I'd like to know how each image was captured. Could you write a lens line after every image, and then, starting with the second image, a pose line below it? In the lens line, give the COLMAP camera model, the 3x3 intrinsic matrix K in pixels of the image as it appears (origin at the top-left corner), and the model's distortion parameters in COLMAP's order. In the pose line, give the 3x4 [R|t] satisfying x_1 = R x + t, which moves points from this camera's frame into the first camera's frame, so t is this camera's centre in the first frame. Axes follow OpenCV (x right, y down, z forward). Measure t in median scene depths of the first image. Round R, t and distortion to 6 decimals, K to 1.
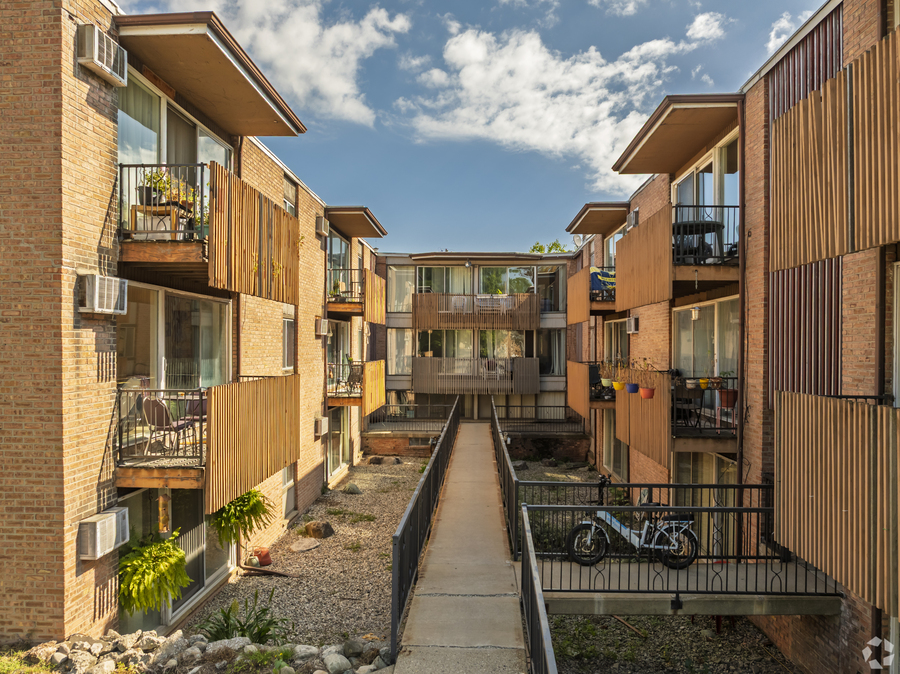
lens RADIAL K [[645.5, 0, 444.0], [0, 645.5, 344.1], [0, 0, 1]] dist [-0.018297, 0.045998]
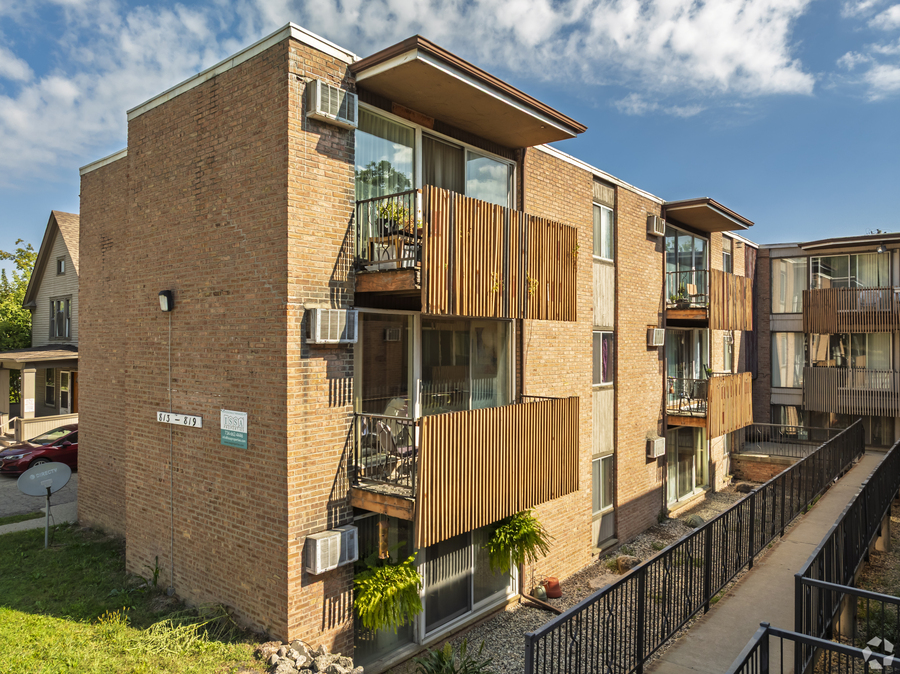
lens RADIAL K [[645.5, 0, 445.5], [0, 645.5, 333.6], [0, 0, 1]] dist [-0.018297, 0.045998]
pose [[0.810868, -0.009473, -0.585153, 0.236348], [0.001469, 0.999899, -0.014152, -0.045306], [0.585228, 0.010615, 0.810800, 0.226999]]
